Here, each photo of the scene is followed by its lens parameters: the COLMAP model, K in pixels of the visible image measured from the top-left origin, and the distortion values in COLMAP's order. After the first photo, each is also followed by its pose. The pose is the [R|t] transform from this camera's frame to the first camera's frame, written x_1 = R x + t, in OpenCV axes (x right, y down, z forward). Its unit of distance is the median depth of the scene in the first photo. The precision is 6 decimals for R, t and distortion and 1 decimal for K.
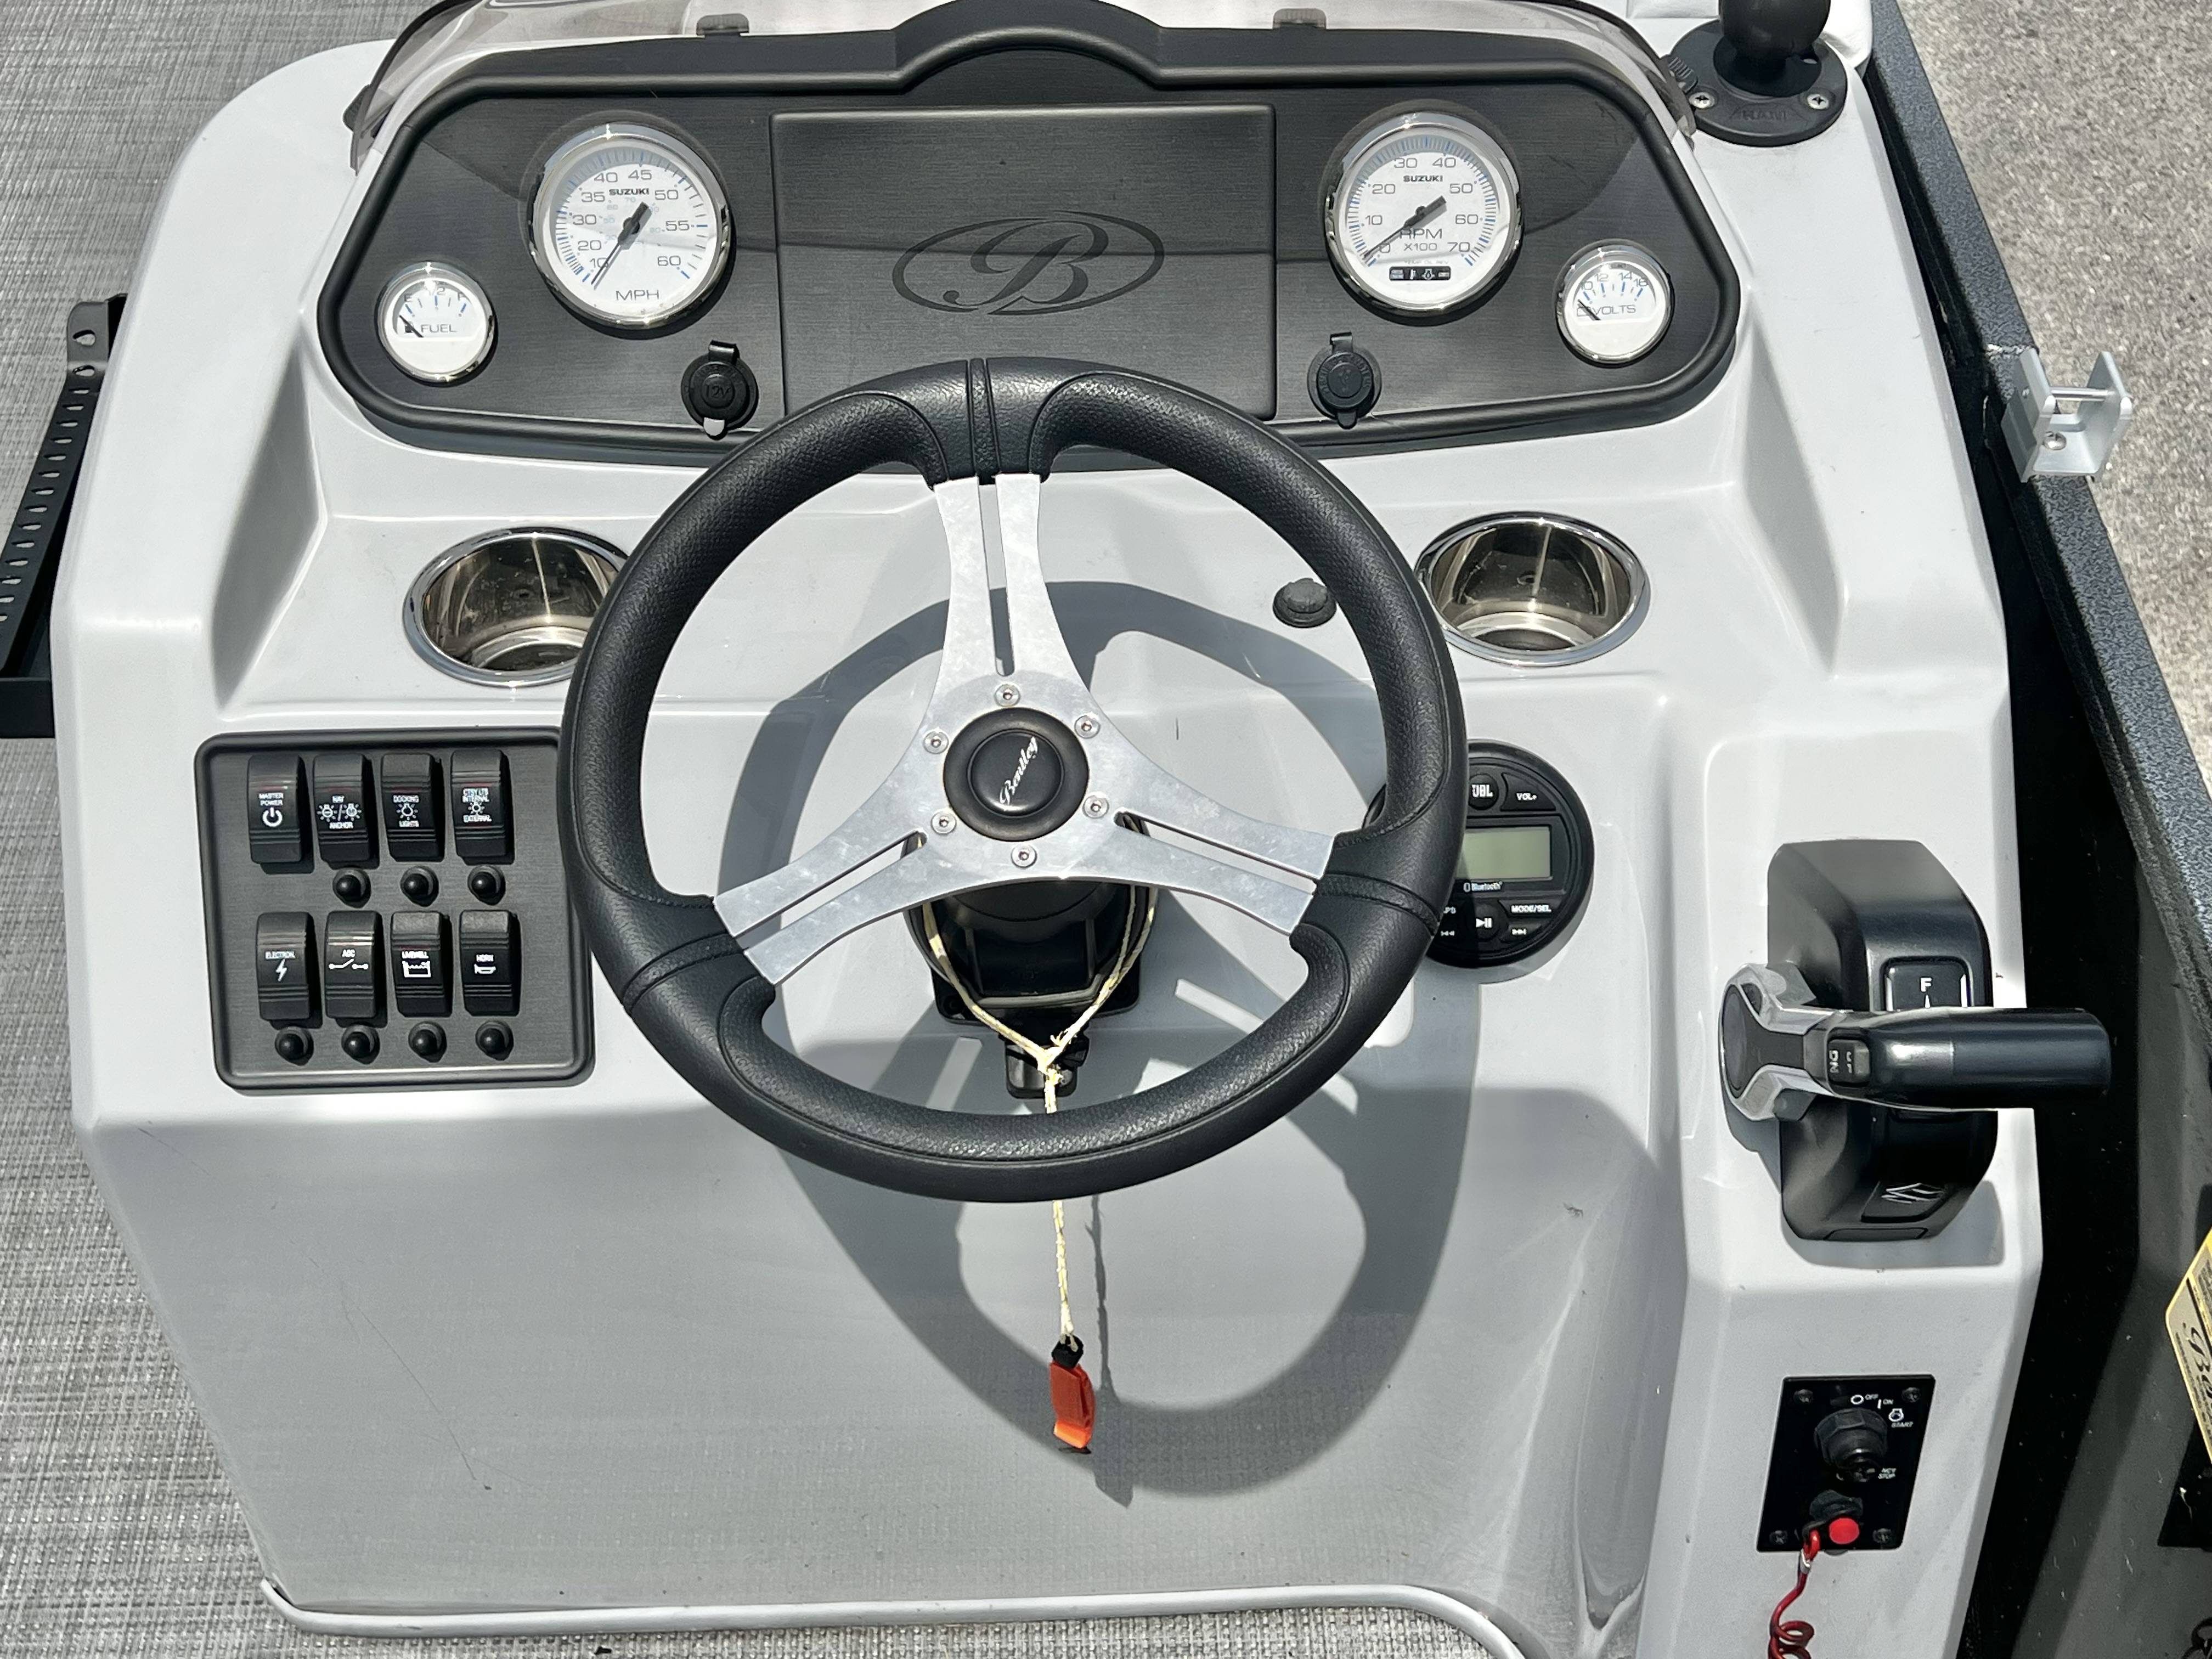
lens RADIAL K [[2843.4, 0, 1159.2], [0, 2843.4, 801.2], [0, 0, 1]] dist [0.105762, -0.097400]
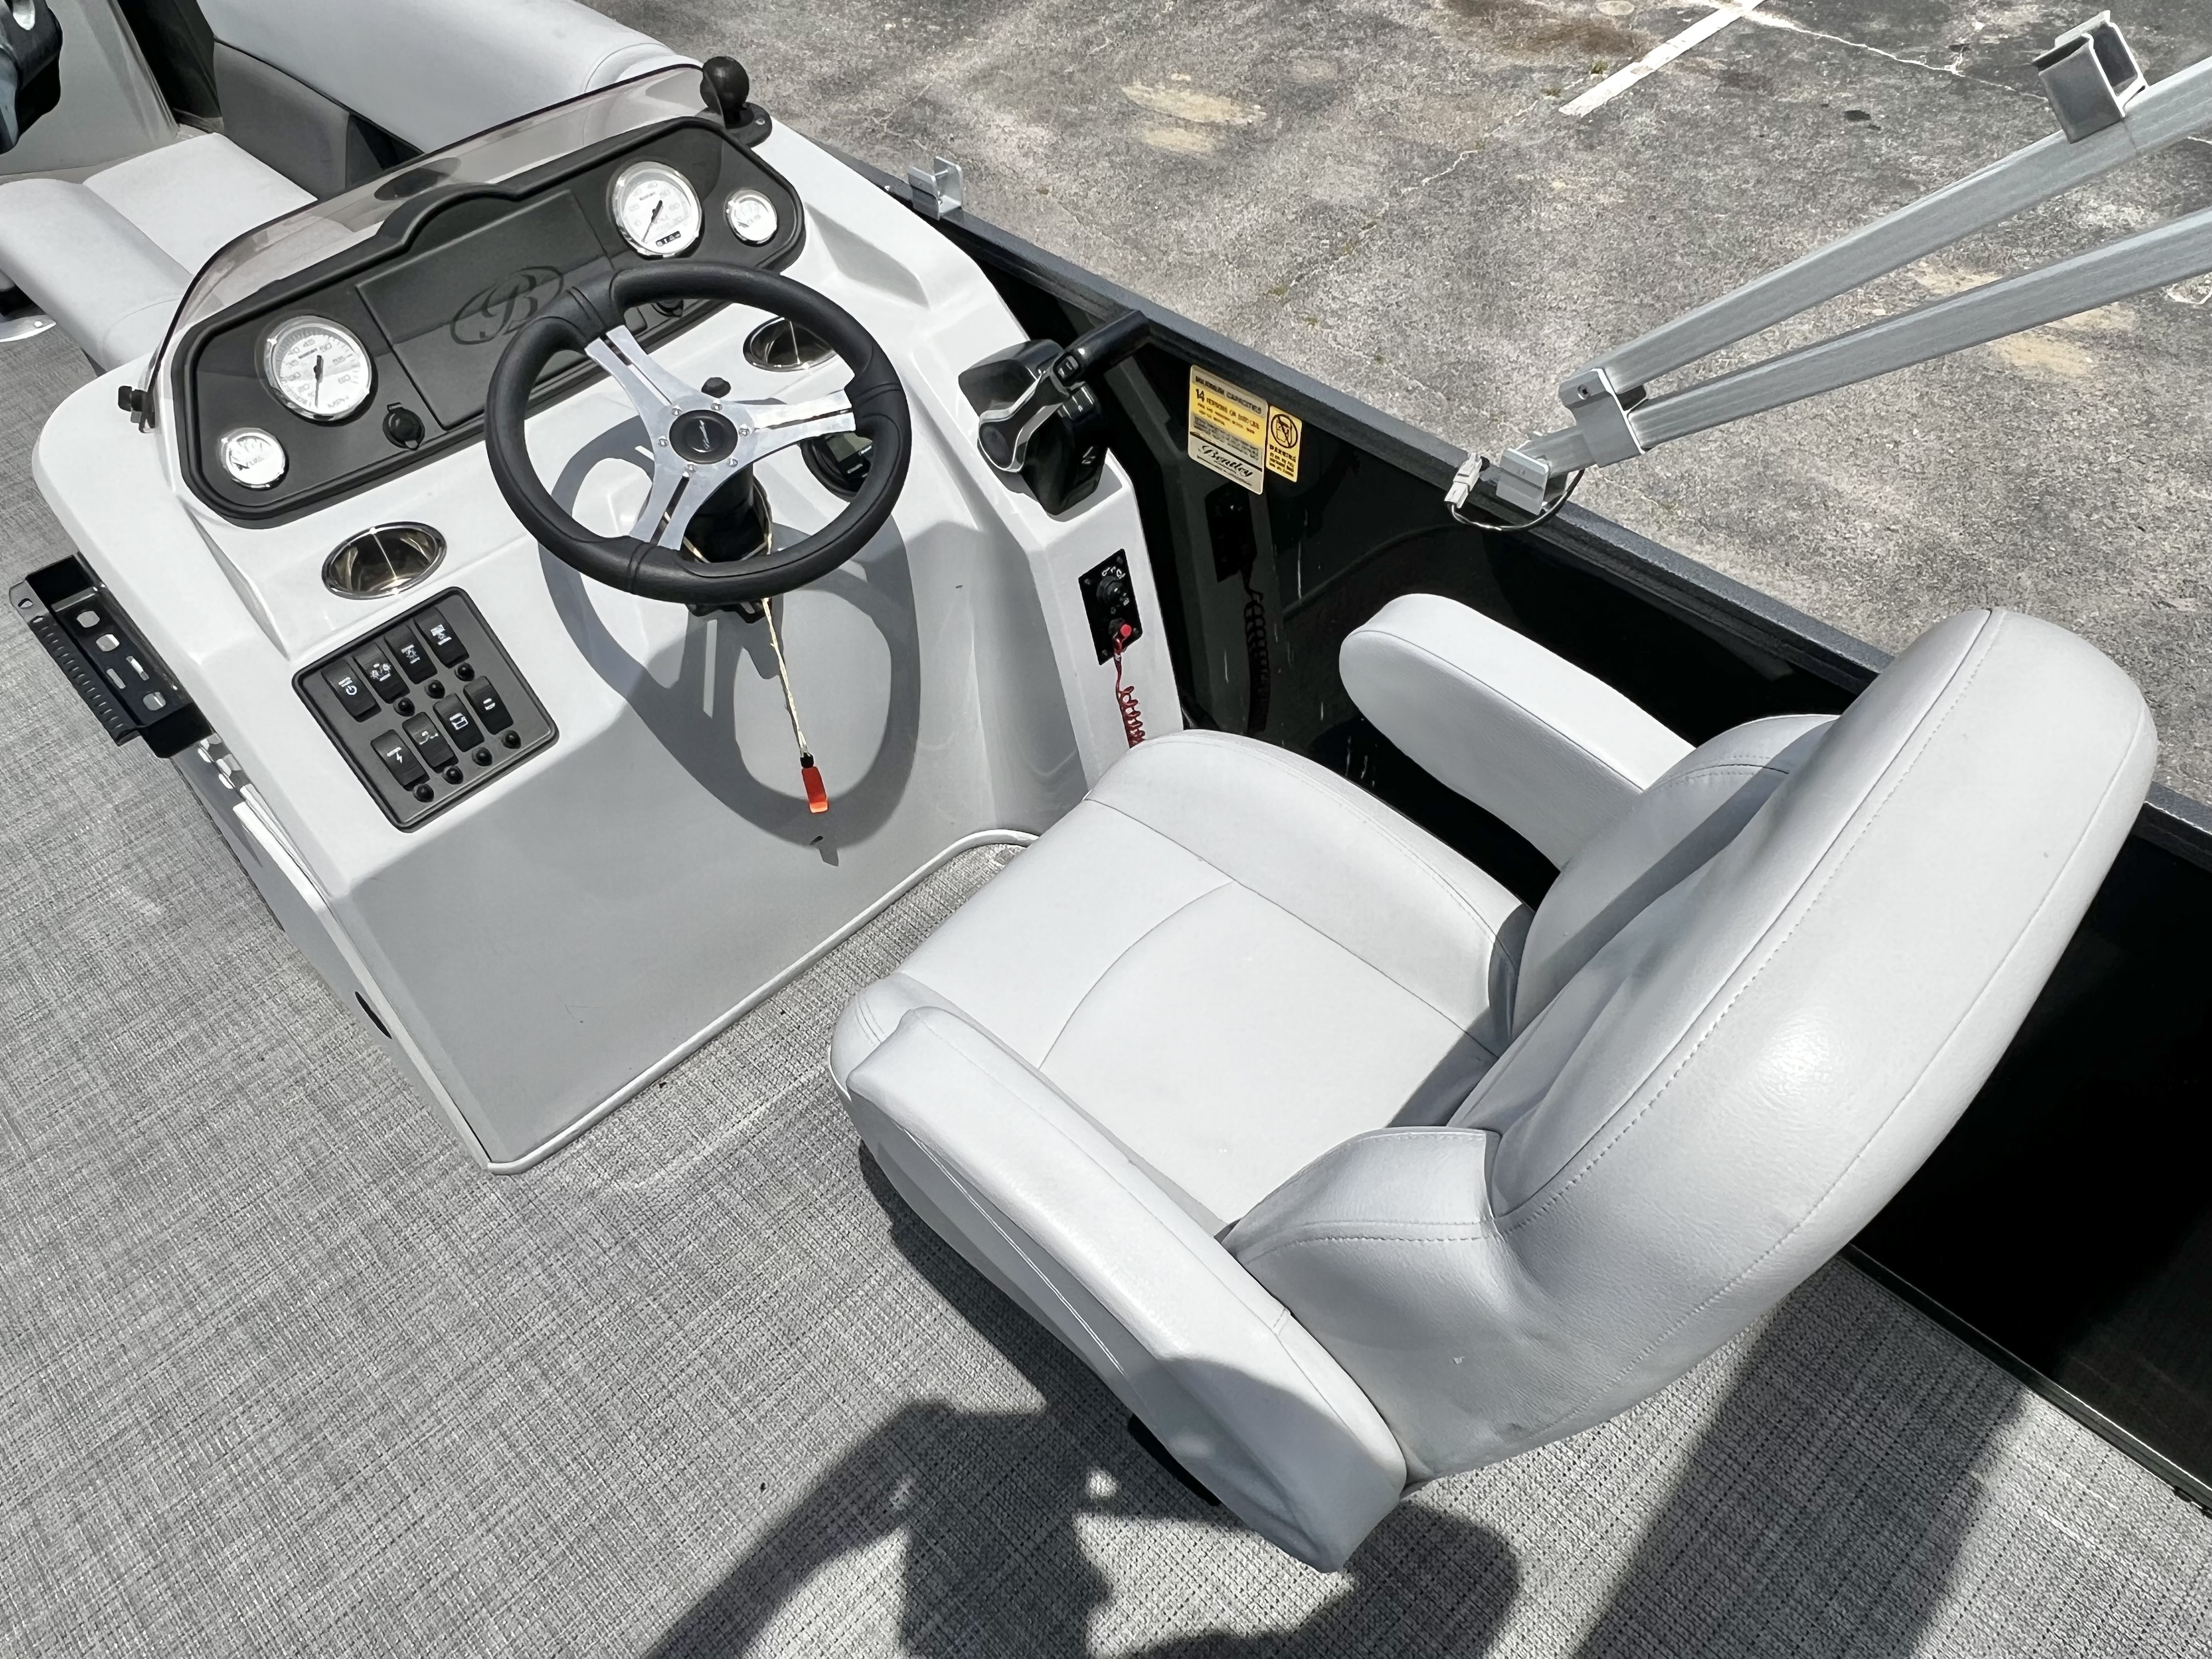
lens RADIAL K [[1575.1, 0, 1053.3], [0, 1575.1, 829.3], [0, 0, 1]] dist [-0.003852, -0.001491]
pose [[0.741636, -0.536932, 0.402095, -0.415863], [0.535367, 0.834943, 0.127483, 0.192991], [-0.404176, 0.120723, 0.906679, -0.132711]]
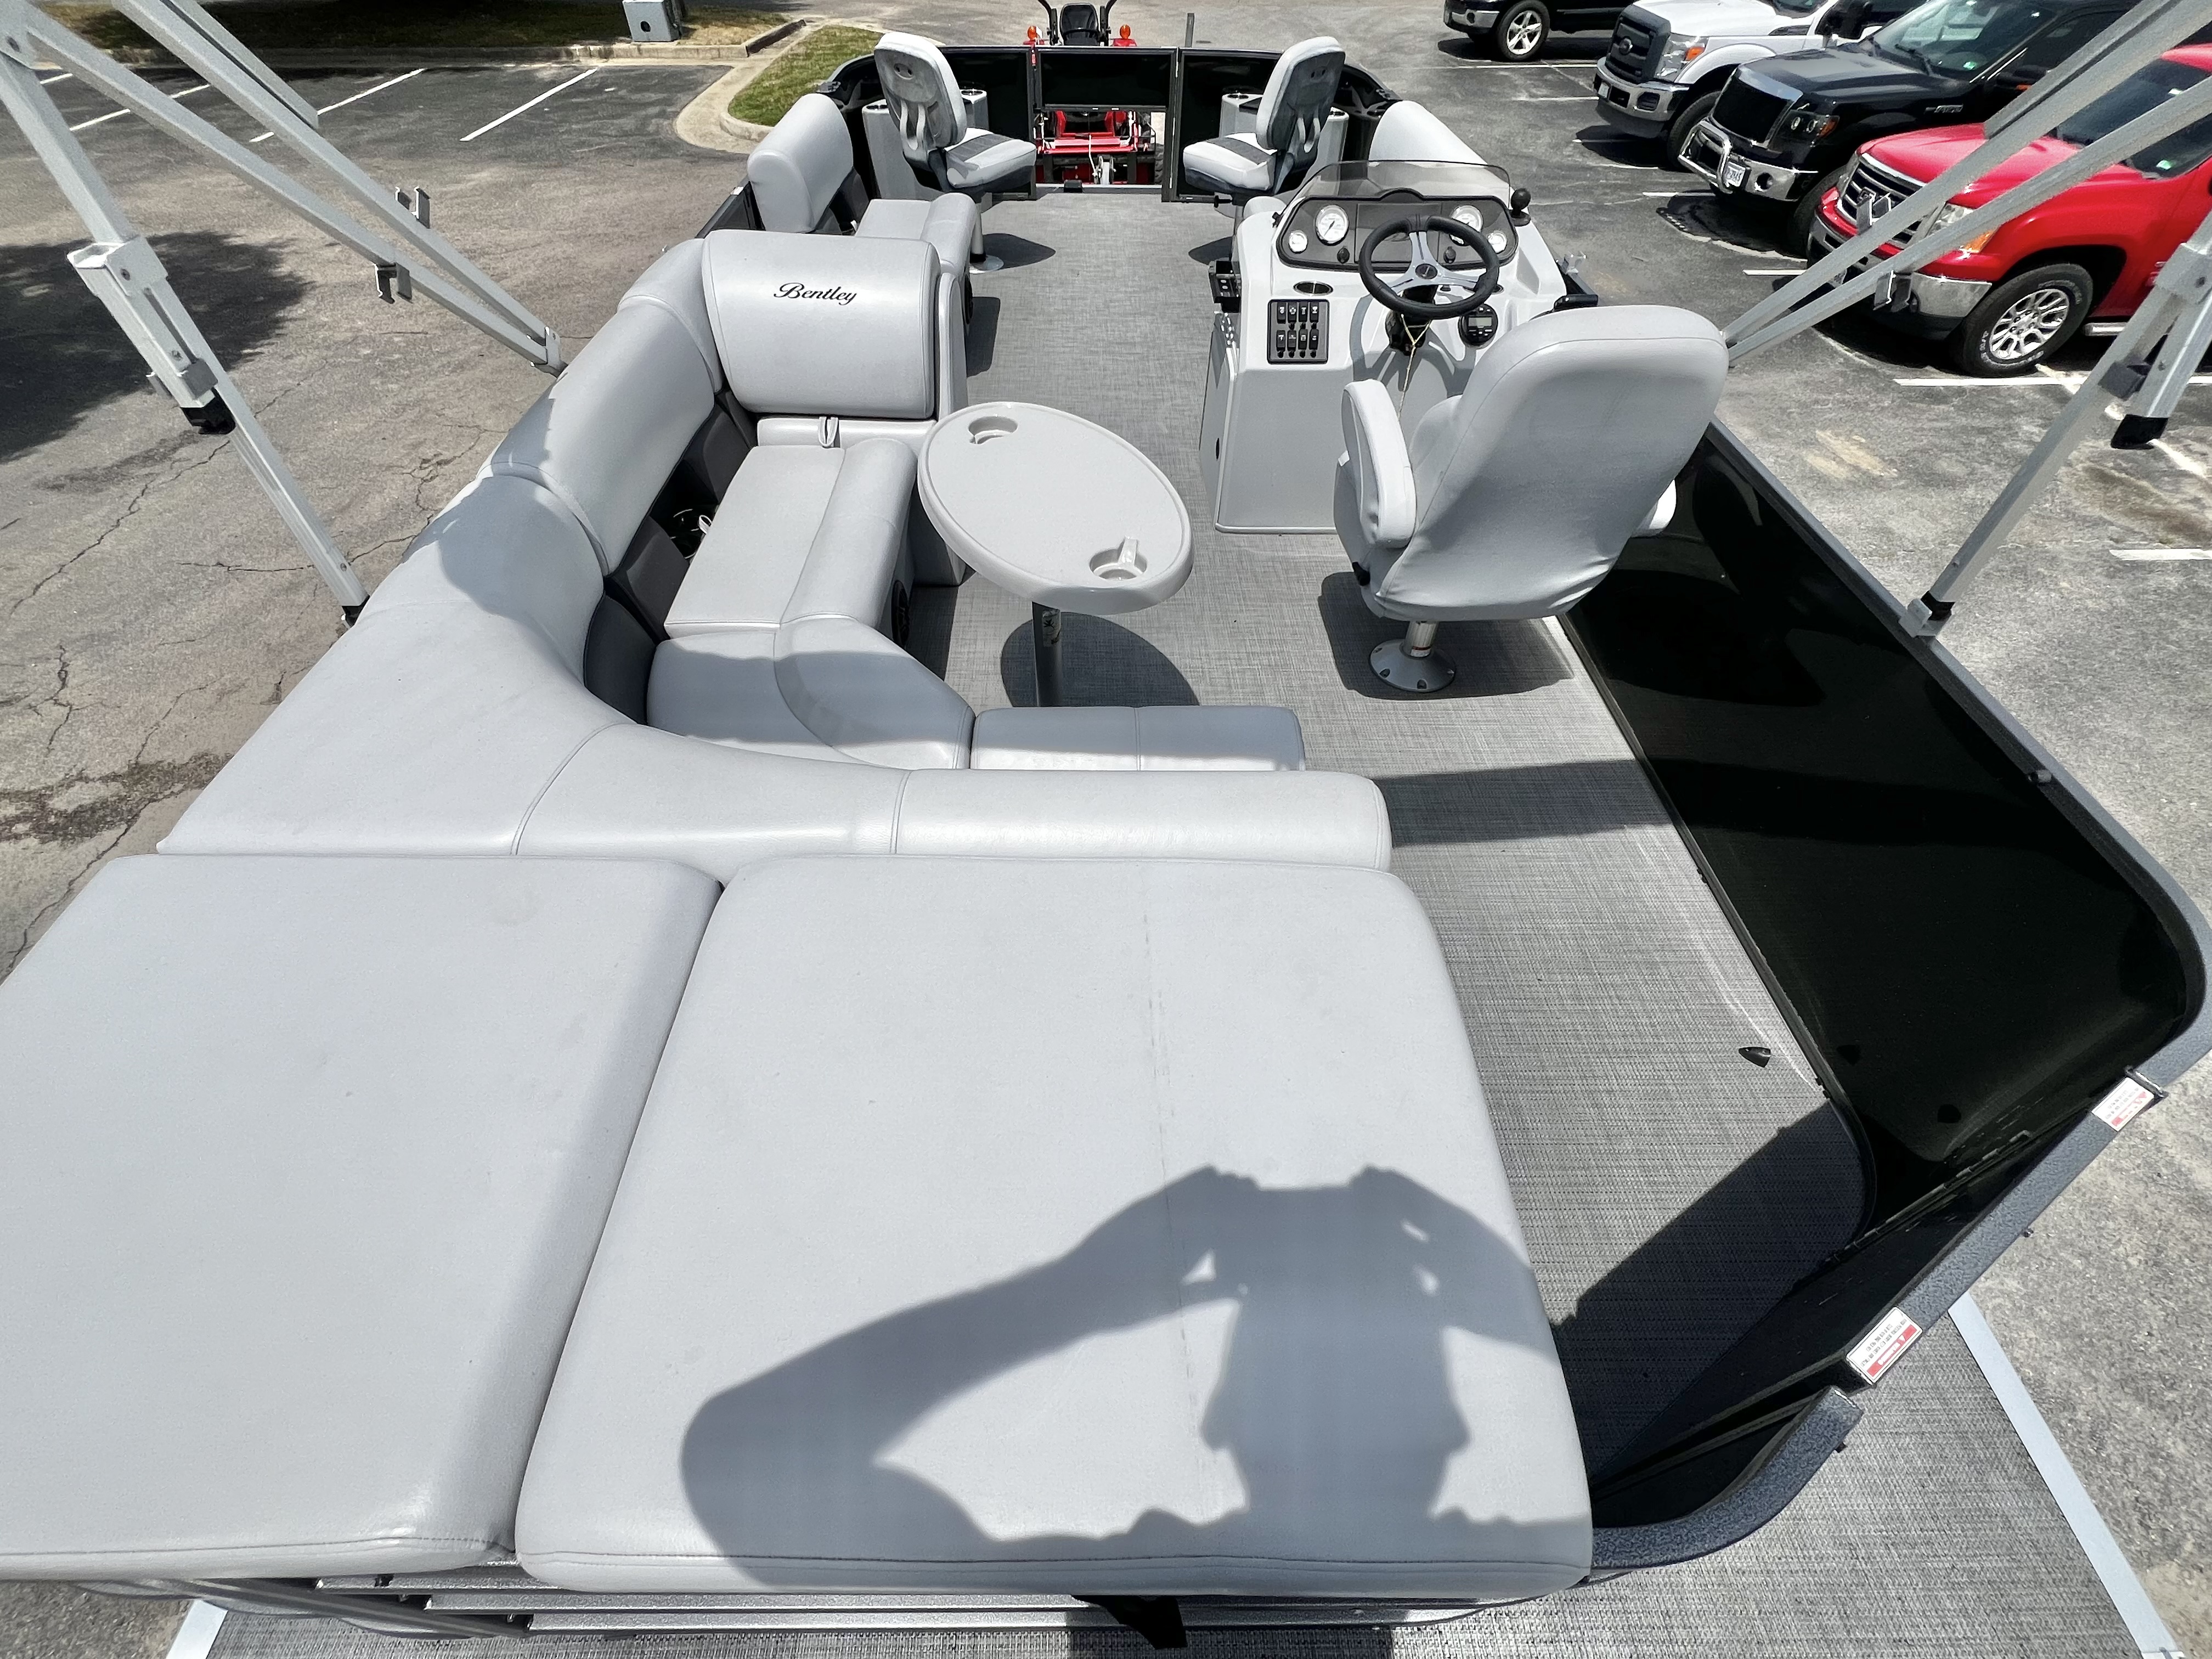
lens RADIAL K [[964.0, 0, 1100.6], [0, 964.0, 823.8], [0, 0, 1]] dist [0.001769, 0.000402]
pose [[0.999845, 0.016143, -0.007033, -0.633730], [-0.016116, 0.999863, 0.003876, 1.045750], [0.007094, -0.003762, 0.999968, -1.009369]]
